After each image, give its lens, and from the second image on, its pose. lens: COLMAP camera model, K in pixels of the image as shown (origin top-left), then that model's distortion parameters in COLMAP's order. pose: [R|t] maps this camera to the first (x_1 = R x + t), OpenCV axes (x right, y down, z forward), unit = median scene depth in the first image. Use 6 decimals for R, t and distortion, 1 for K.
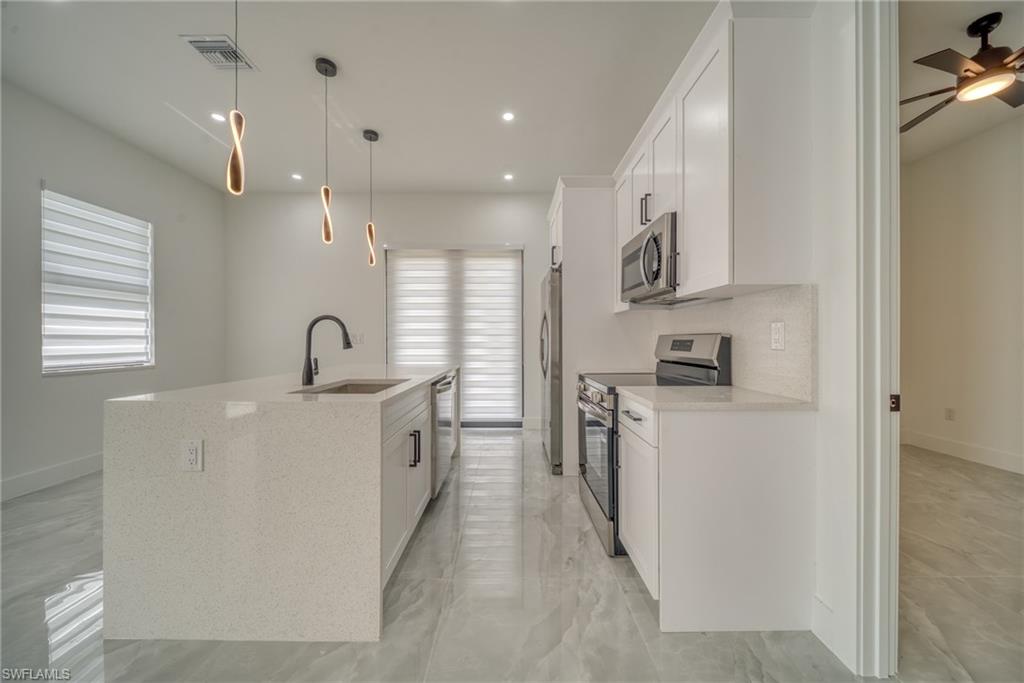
lens RADIAL K [[369.9, 0, 512.0], [0, 369.9, 341.5], [0, 0, 1]] dist [-0.001580, -0.000187]
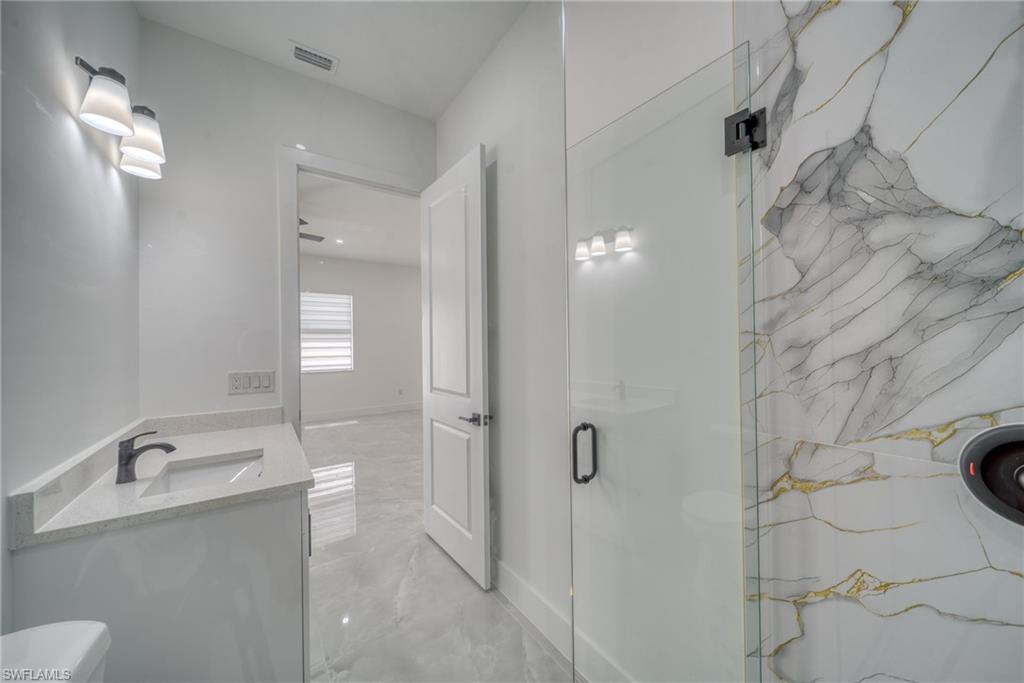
lens RADIAL K [[369.9, 0, 512.0], [0, 369.9, 341.5], [0, 0, 1]] dist [-0.001580, -0.000187]
pose [[0.572946, -0.011140, -0.819517, 1.268126], [0.006232, 0.999938, -0.009236, -0.077616], [0.819569, 0.000184, 0.572980, 0.712266]]
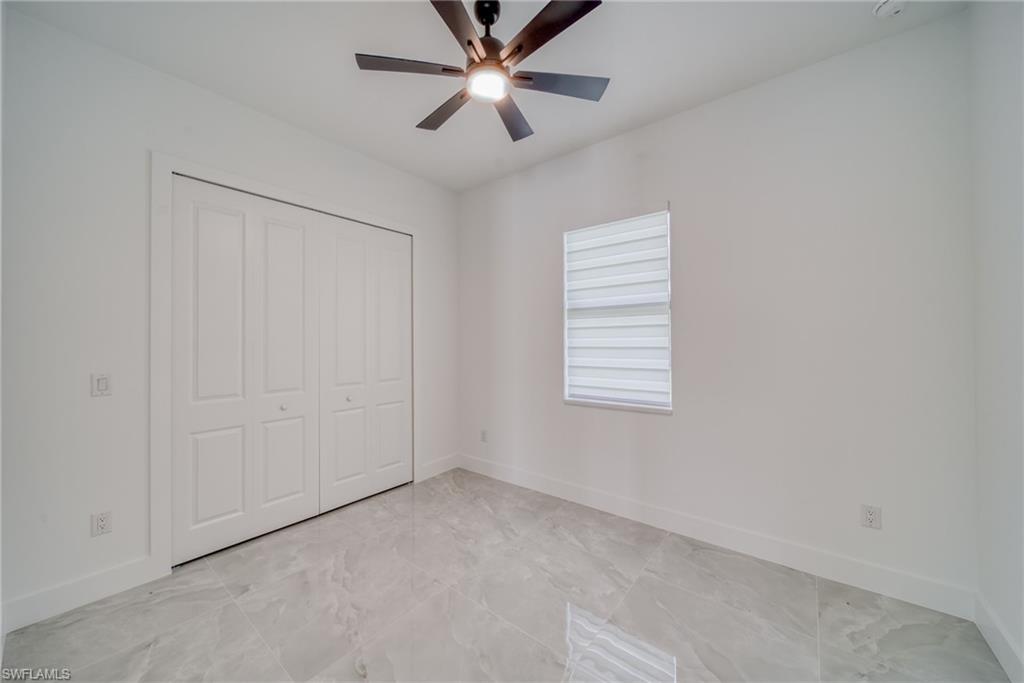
lens RADIAL K [[369.9, 0, 512.0], [0, 369.9, 341.5], [0, 0, 1]] dist [-0.001580, -0.000187]
pose [[-0.631359, -0.000385, -0.775491, -0.293852], [0.000330, 1.000000, -0.000765, -0.084538], [0.775491, -0.000739, -0.631358, 1.477933]]
